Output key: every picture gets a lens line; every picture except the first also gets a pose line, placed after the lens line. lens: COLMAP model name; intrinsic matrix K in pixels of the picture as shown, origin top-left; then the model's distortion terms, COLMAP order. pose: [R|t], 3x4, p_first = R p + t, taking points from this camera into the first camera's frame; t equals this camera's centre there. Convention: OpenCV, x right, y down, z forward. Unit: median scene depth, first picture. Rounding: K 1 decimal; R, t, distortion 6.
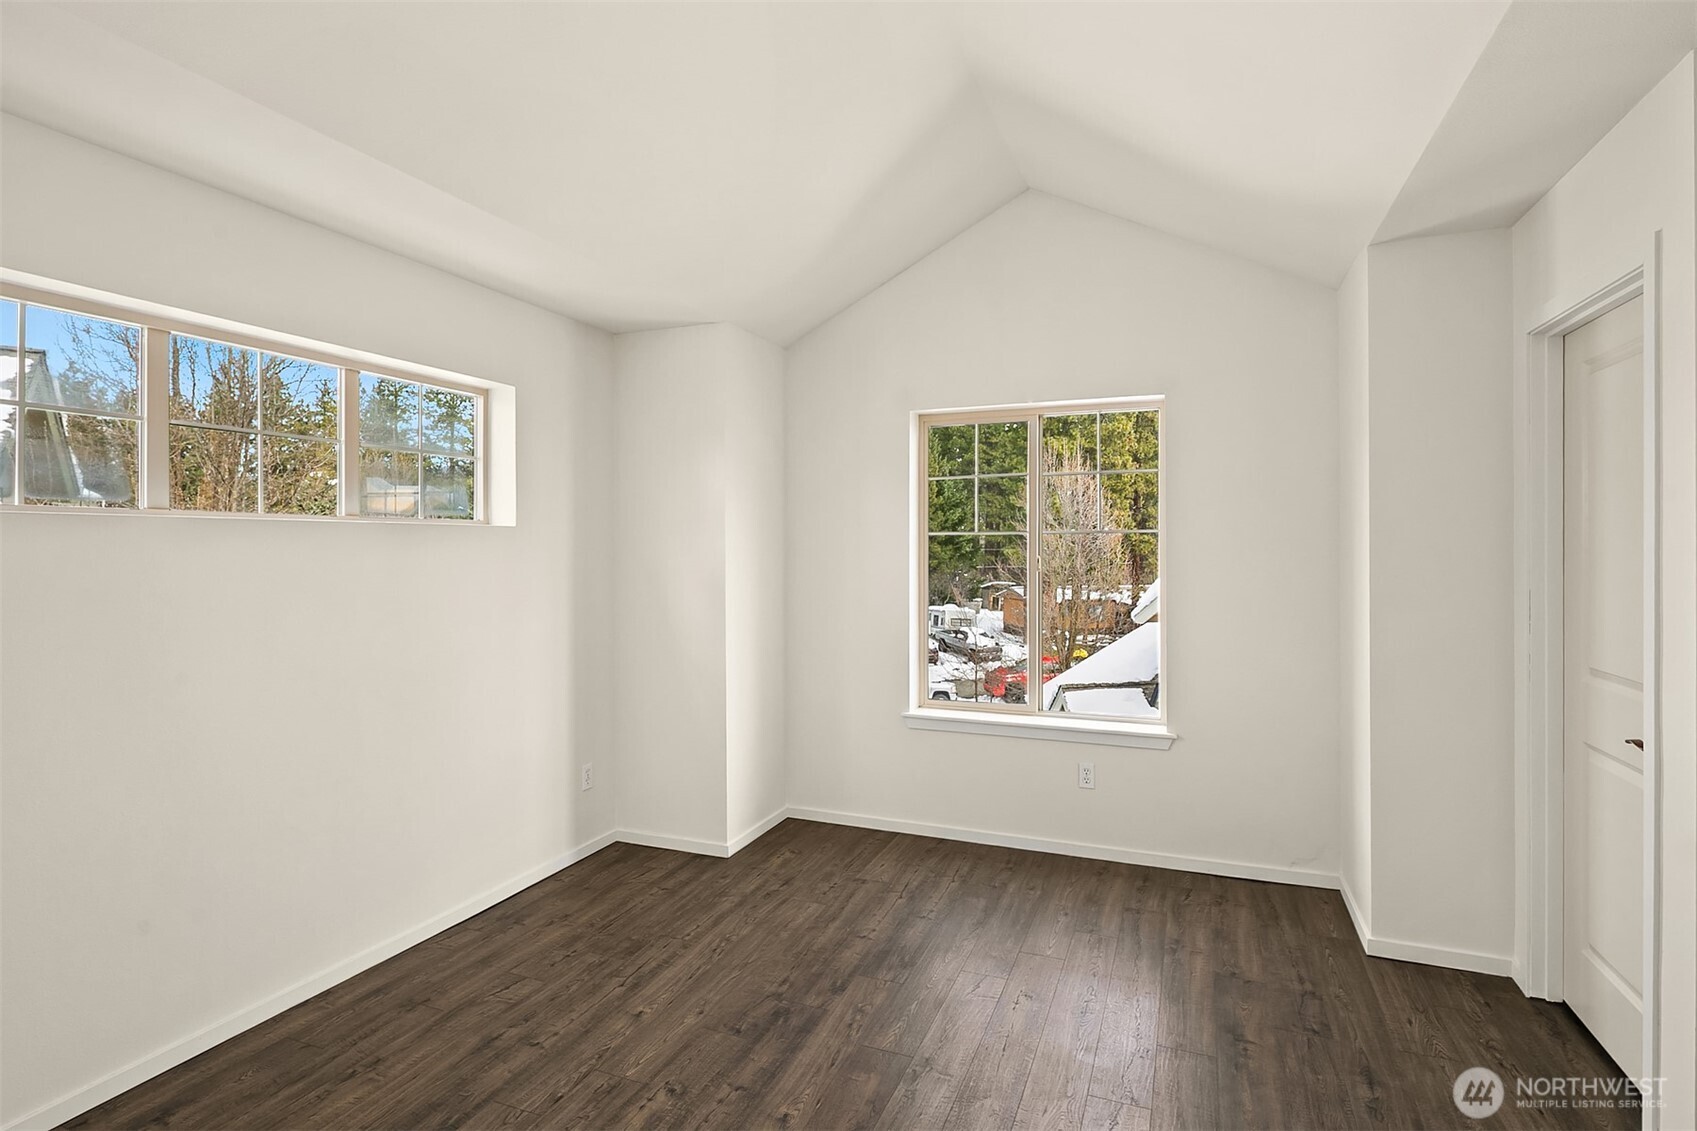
lens RADIAL K [[869.5, 0, 841.1], [0, 869.5, 561.6], [0, 0, 1]] dist [0.000787, -0.006343]
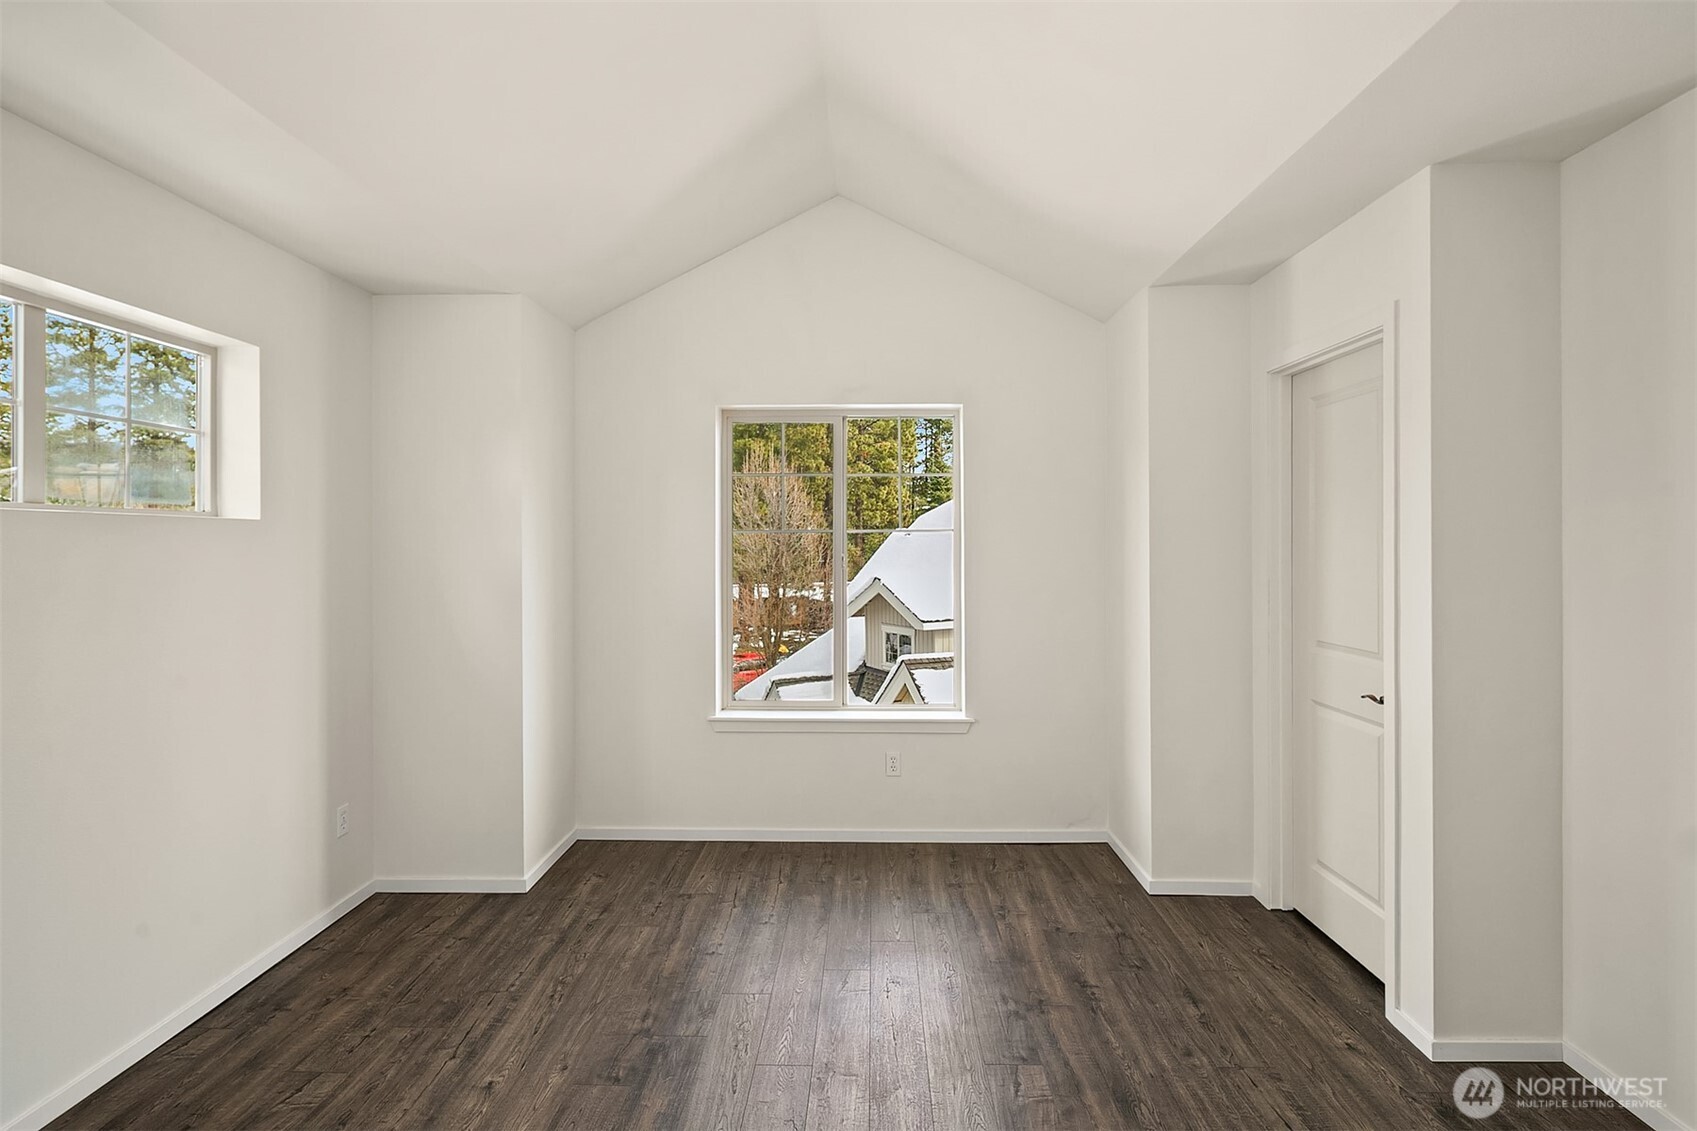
lens RADIAL K [[869.5, 0, 849.6], [0, 869.5, 558.6], [0, 0, 1]] dist [0.000787, -0.006343]
pose [[0.930474, -0.005411, 0.366319, -0.180057], [0.006474, 0.999978, -0.001673, 0.001210], [-0.366302, 0.003928, 0.930488, 0.055392]]
